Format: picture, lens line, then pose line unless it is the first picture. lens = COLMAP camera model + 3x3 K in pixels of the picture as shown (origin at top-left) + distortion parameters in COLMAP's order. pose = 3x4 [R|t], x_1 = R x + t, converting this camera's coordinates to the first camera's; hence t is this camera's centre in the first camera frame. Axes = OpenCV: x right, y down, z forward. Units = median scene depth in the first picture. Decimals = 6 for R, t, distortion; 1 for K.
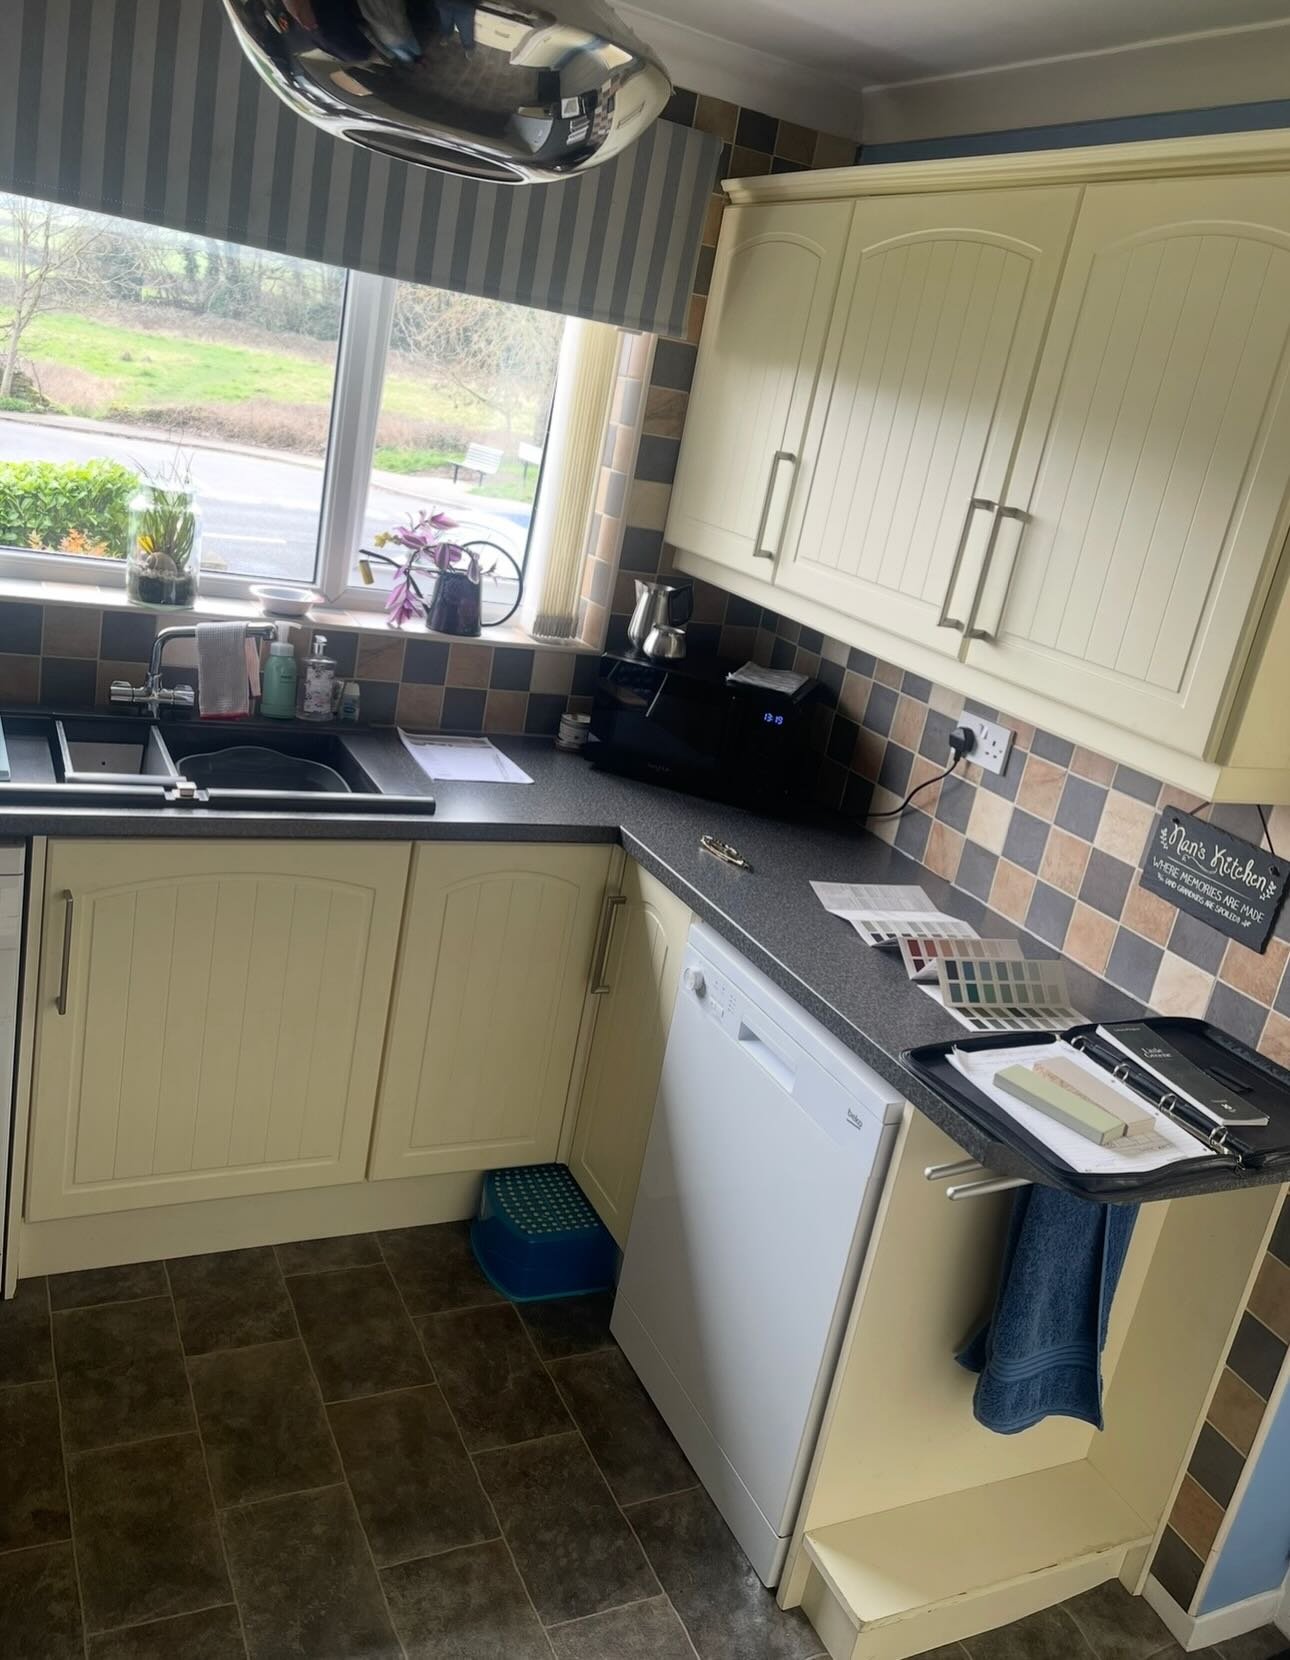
lens RADIAL K [[1340.9, 0, 649.6], [0, 1340.9, 786.0], [0, 0, 1]] dist [0.066638, -0.073970]
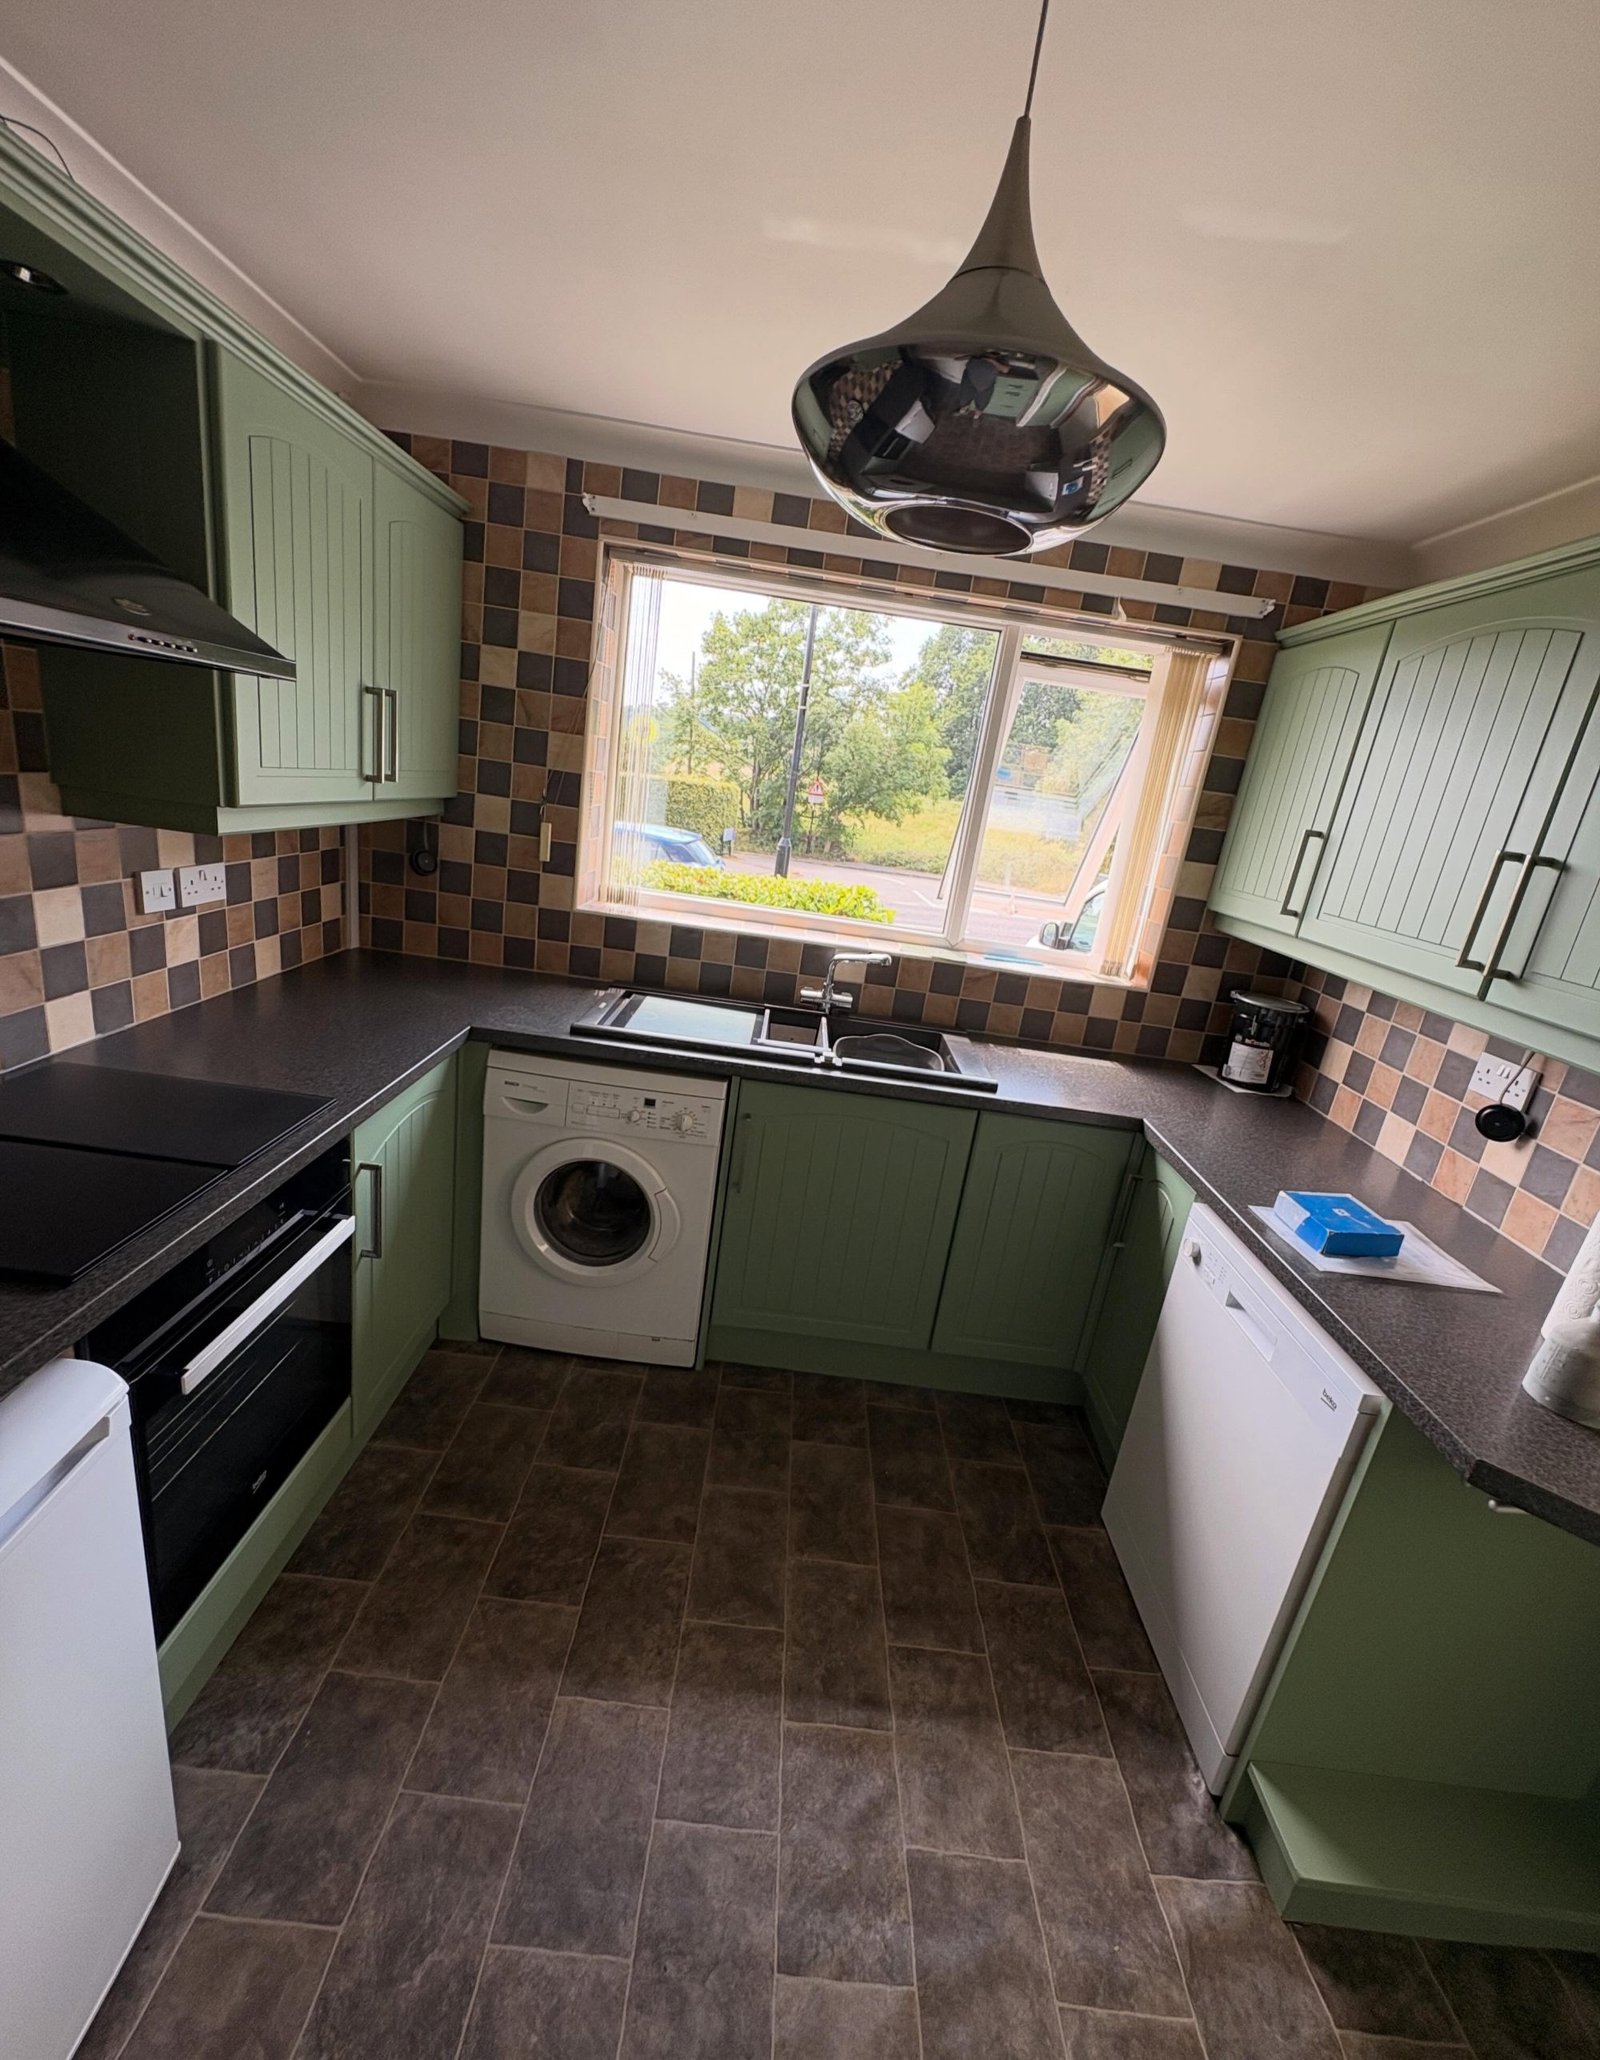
lens RADIAL K [[851.9, 0, 800.0], [0, 851.9, 1028.4], [0, 0, 1]] dist [0.000572, -0.000203]
pose [[0.893686, 0.072704, -0.442764, 0.043716], [-0.106315, 0.992996, -0.051534, 0.023698], [0.435916, 0.093128, 0.895156, 0.137541]]
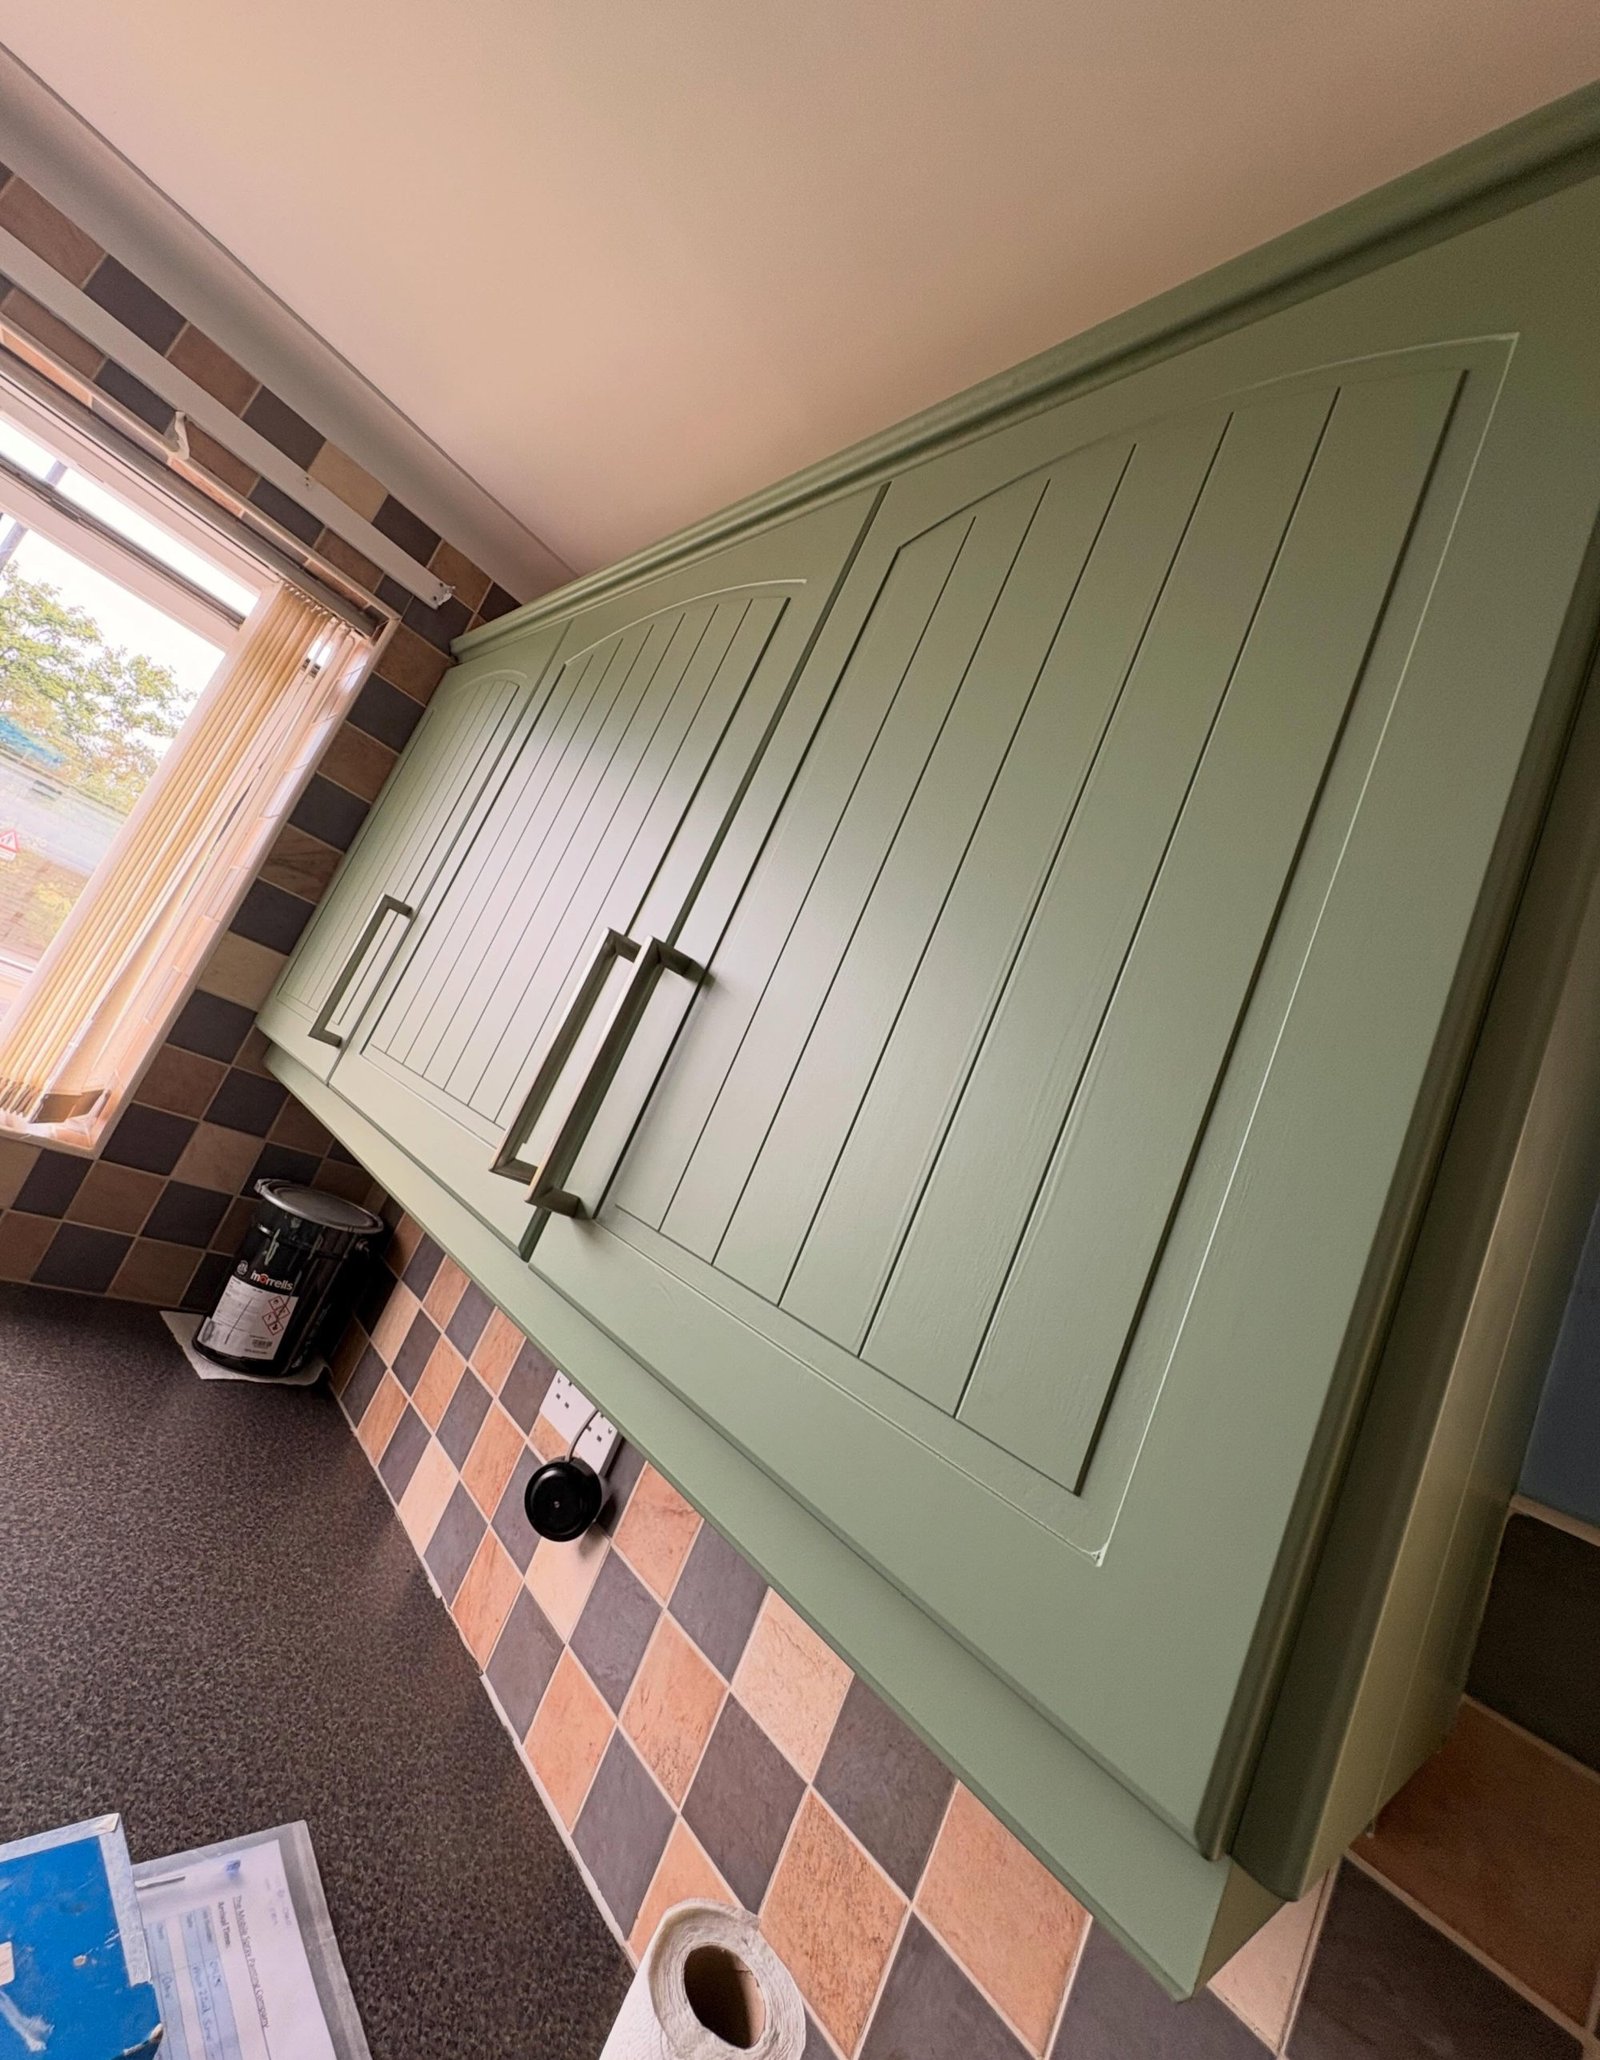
lens RADIAL K [[851.9, 0, 799.0], [0, 851.9, 1028.9], [0, 0, 1]] dist [0.000572, -0.000203]
pose [[0.922620, 0.255158, 0.289253, 0.204081], [-0.137713, 0.918407, -0.370895, -0.066201], [-0.360289, 0.302361, 0.882479, 0.654530]]
